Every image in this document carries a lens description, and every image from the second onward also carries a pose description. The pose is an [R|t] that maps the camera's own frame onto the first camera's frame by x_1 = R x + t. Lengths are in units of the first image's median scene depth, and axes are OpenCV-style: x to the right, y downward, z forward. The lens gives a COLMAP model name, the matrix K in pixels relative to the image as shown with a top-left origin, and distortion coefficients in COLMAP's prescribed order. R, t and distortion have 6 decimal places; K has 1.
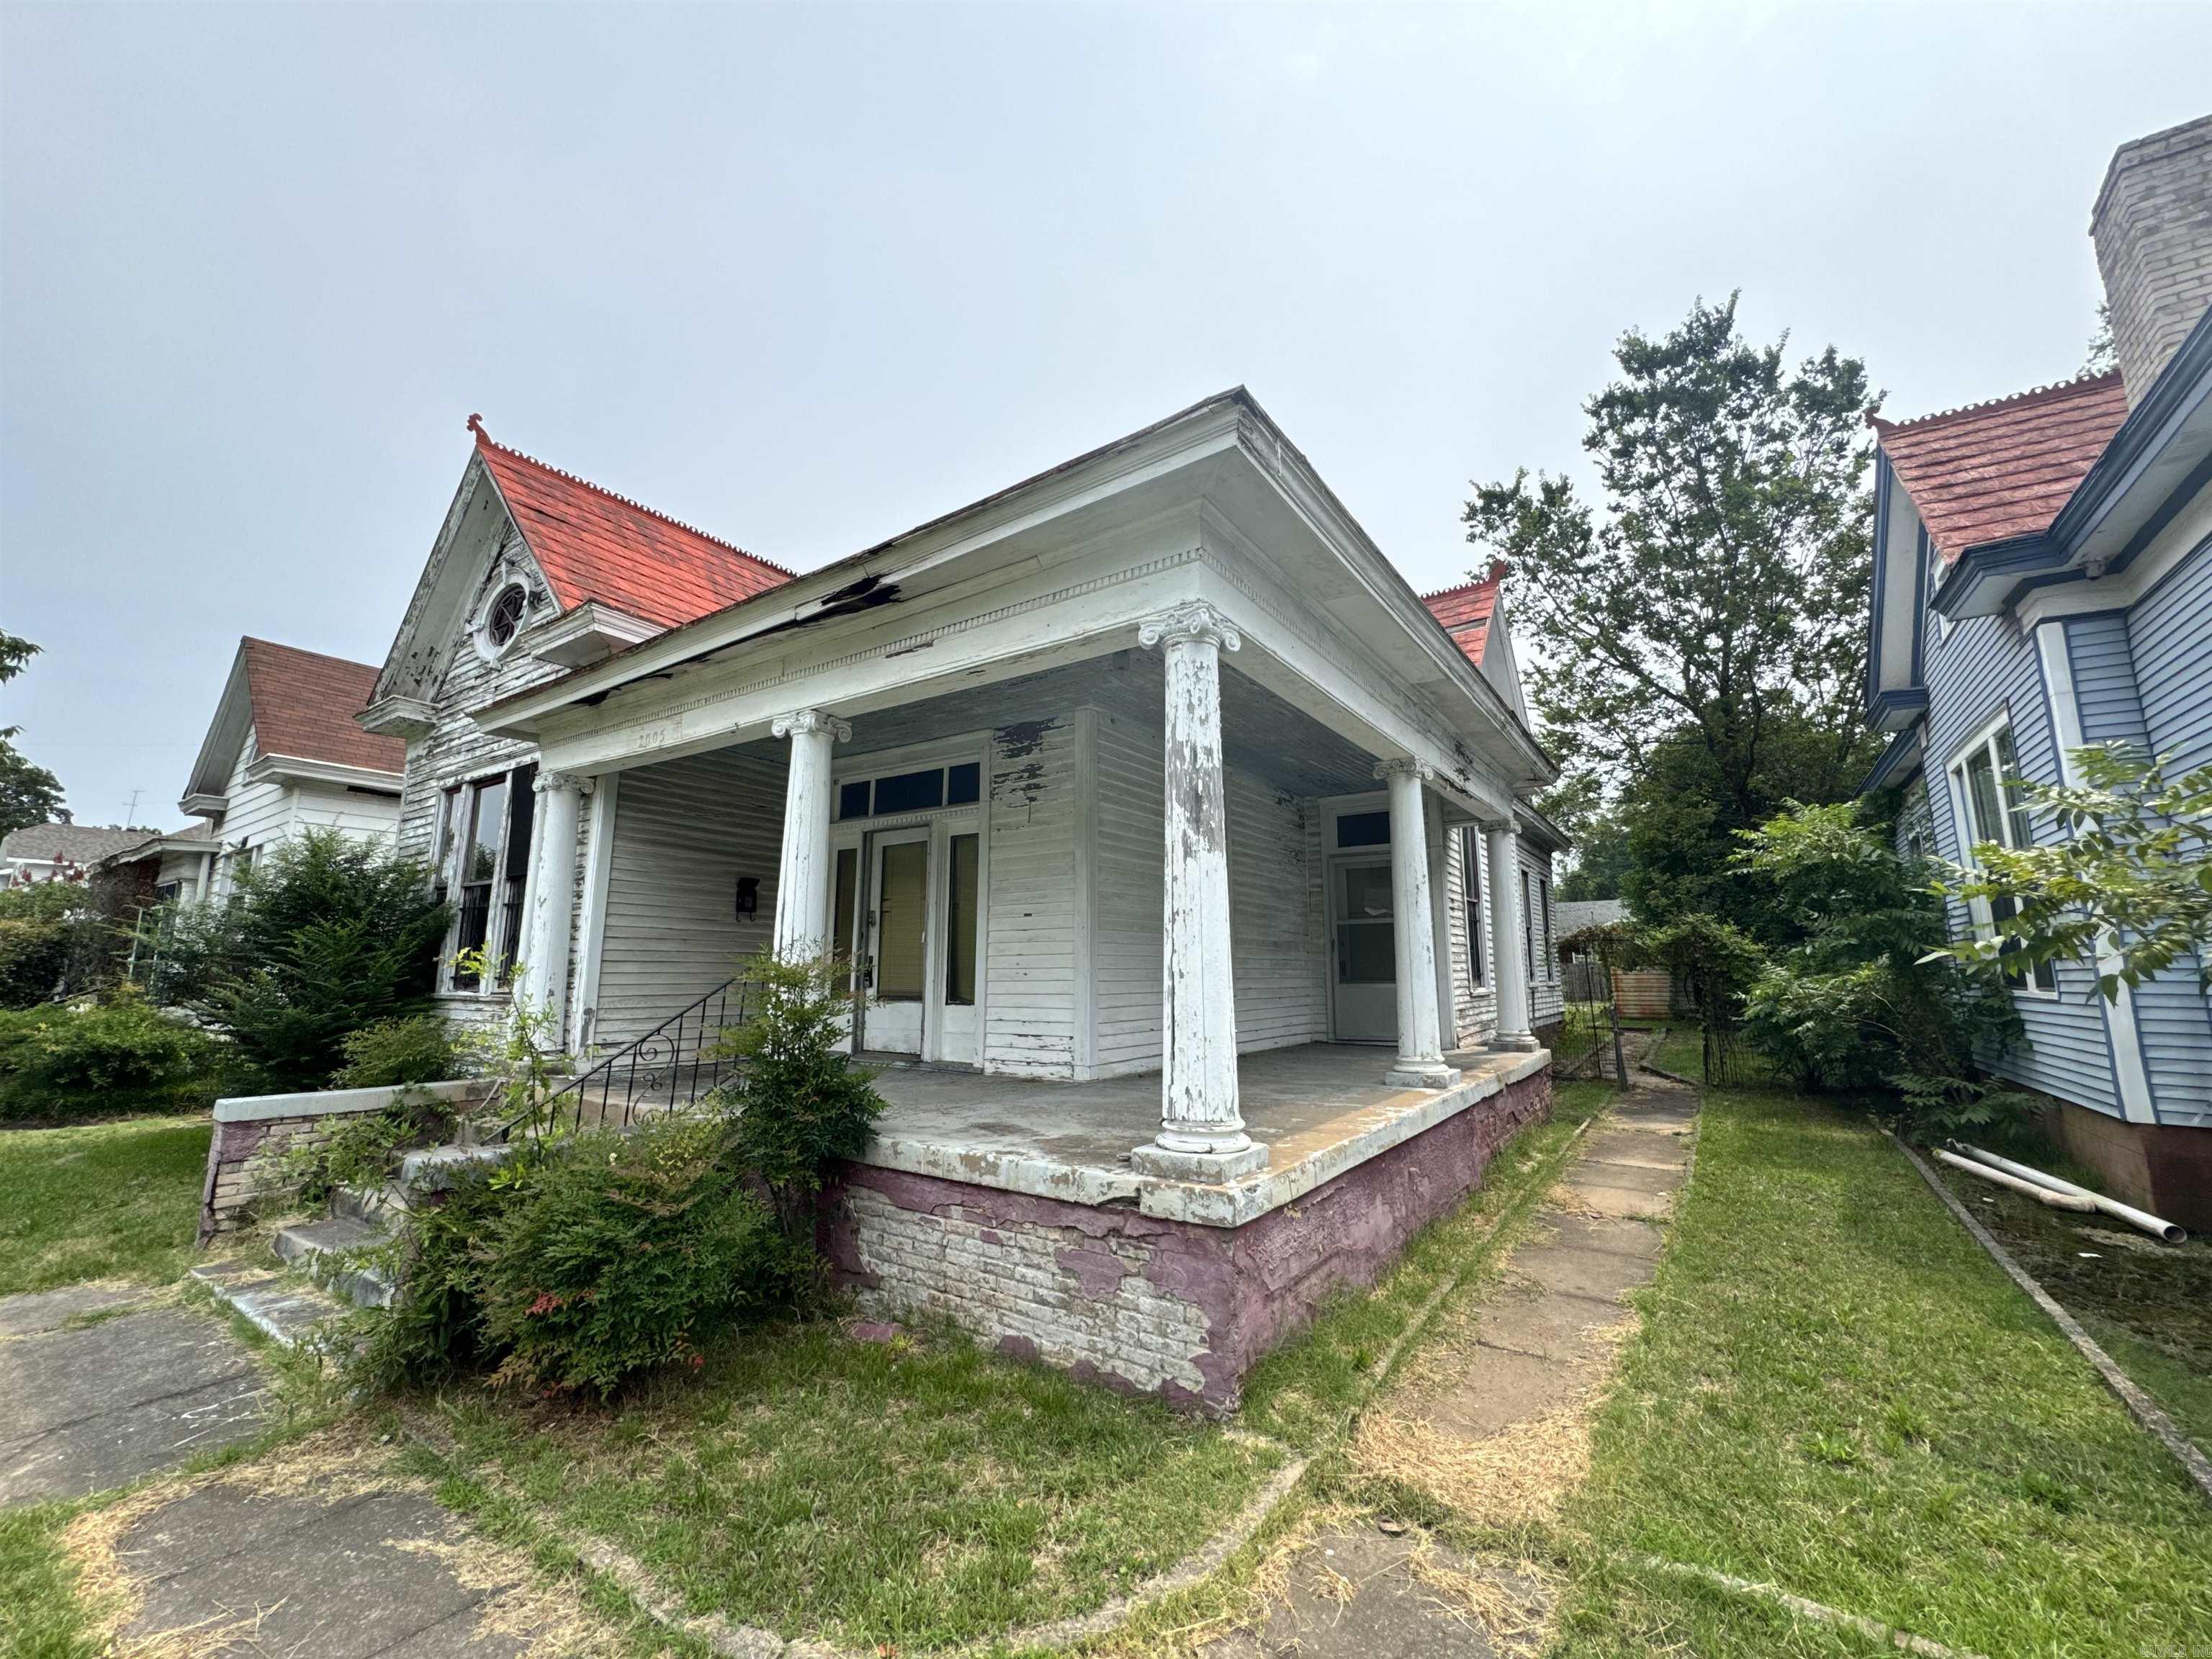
lens RADIAL K [[881.4, 0, 1112.4], [0, 881.4, 829.3], [0, 0, 1]] dist [-0.002067, -0.000382]
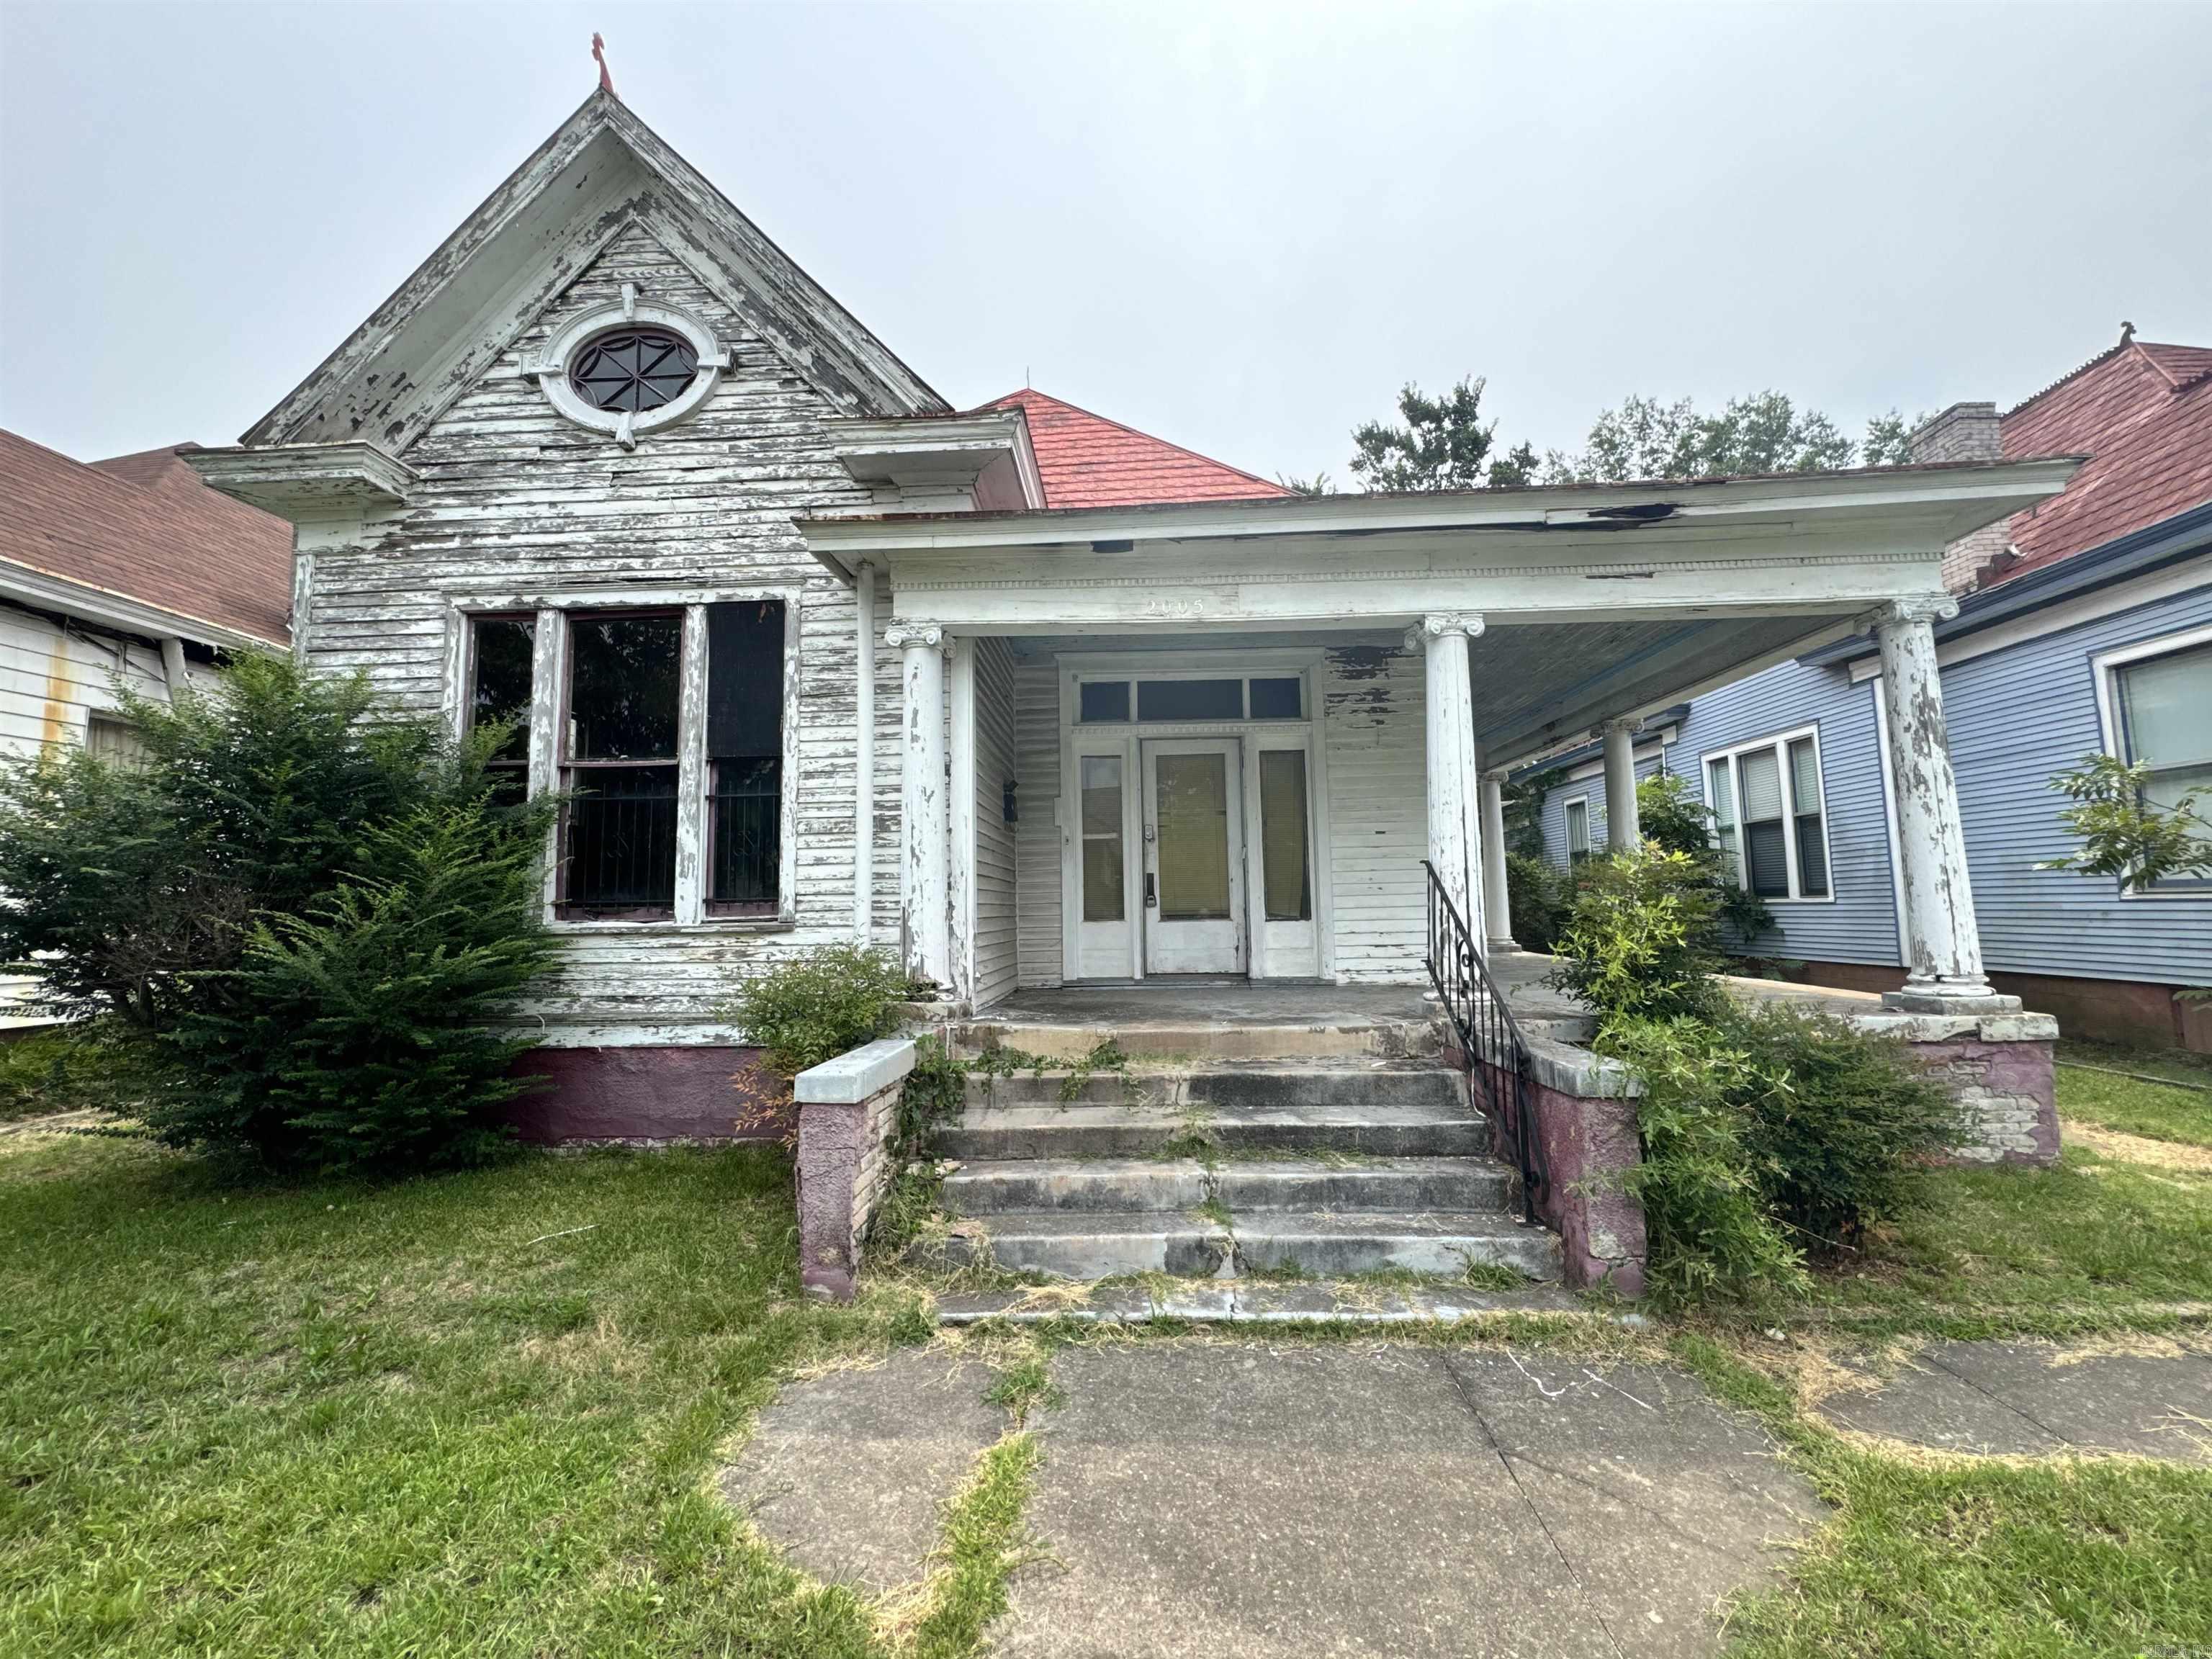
lens RADIAL K [[881.4, 0, 1107.8], [0, 881.4, 826.2], [0, 0, 1]] dist [-0.002067, -0.000382]
pose [[0.853252, 0.036738, 0.520203, -0.887588], [-0.068879, 0.996716, 0.042587, 0.065104], [-0.516930, -0.072168, 0.852980, 0.265303]]
